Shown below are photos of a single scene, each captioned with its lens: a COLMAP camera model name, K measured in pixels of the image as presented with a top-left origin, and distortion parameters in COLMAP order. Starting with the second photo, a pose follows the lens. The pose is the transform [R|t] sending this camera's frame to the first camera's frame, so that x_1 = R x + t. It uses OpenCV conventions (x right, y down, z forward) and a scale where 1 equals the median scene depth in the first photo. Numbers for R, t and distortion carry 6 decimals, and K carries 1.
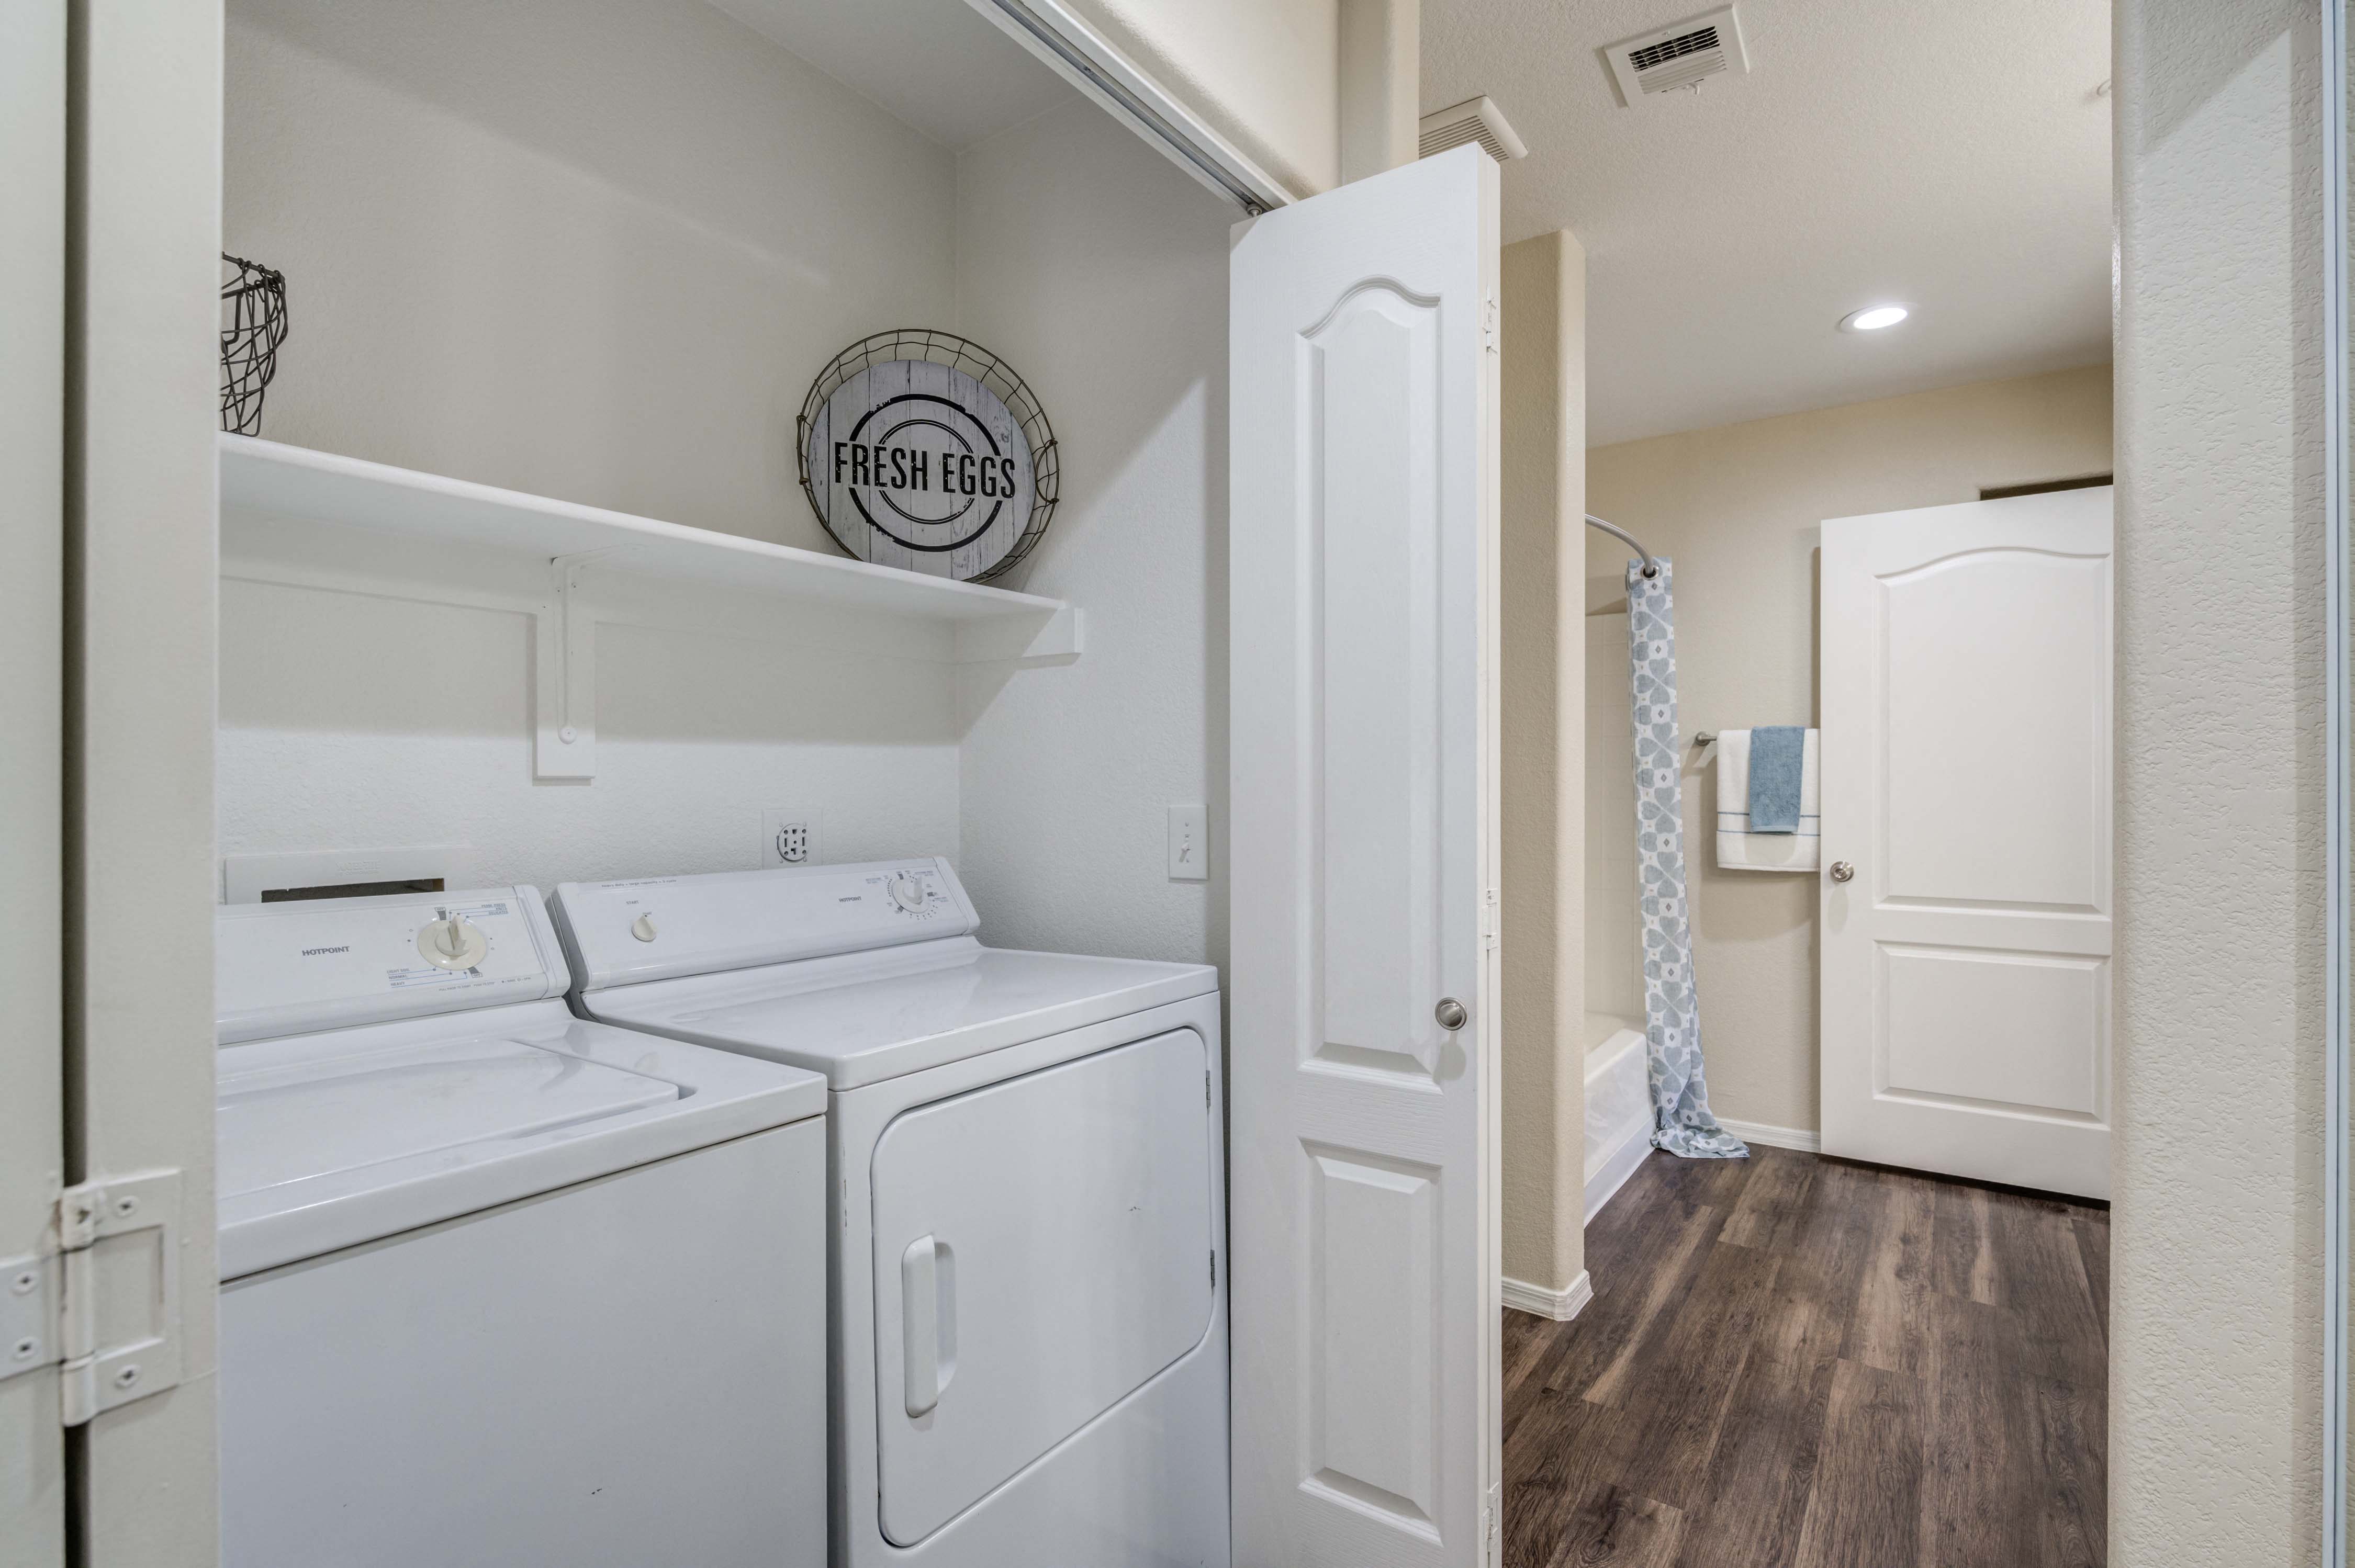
lens RADIAL K [[1111.7, 0, 1177.0], [0, 1111.7, 790.5], [0, 0, 1]] dist [0.000773, 0.000091]
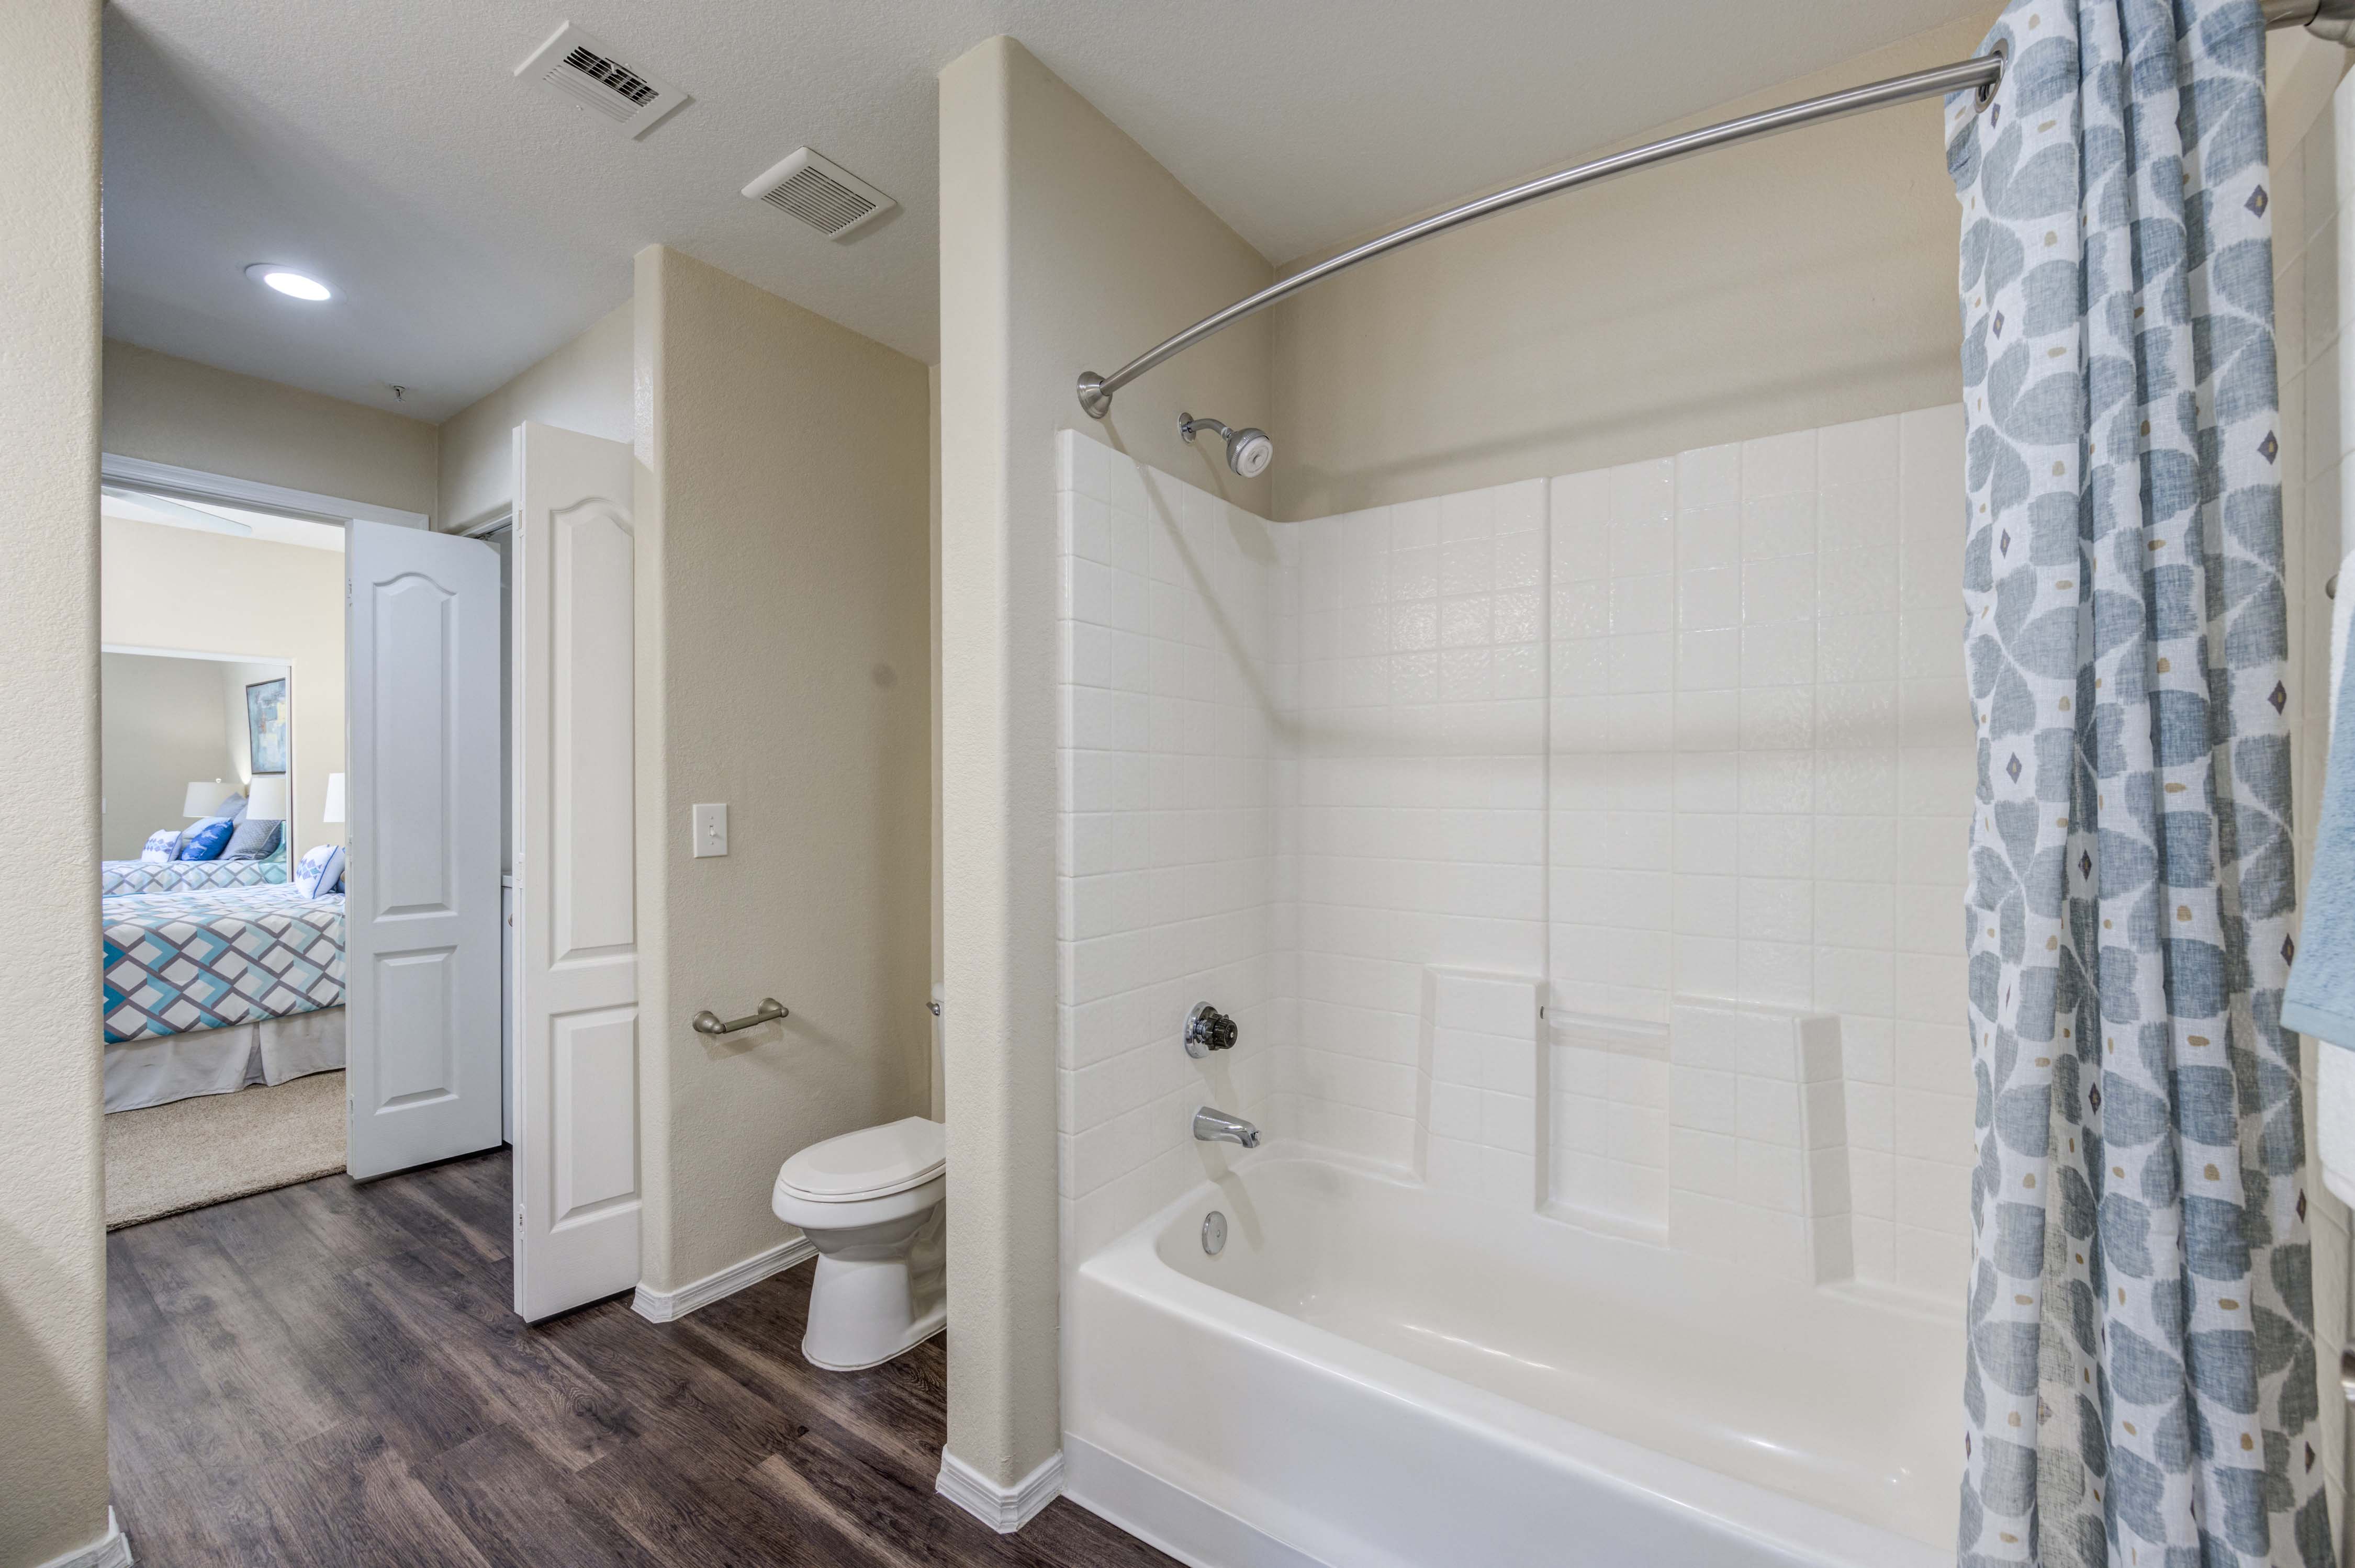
lens RADIAL K [[955.6, 0, 1176.4], [0, 955.6, 792.3], [0, 0, 1]] dist [-0.000525, -0.000121]
pose [[-0.010597, -0.007027, -0.999919, 1.341080], [-0.002486, 0.999972, -0.007001, 0.006344], [0.999941, 0.002412, -0.010614, 1.555951]]
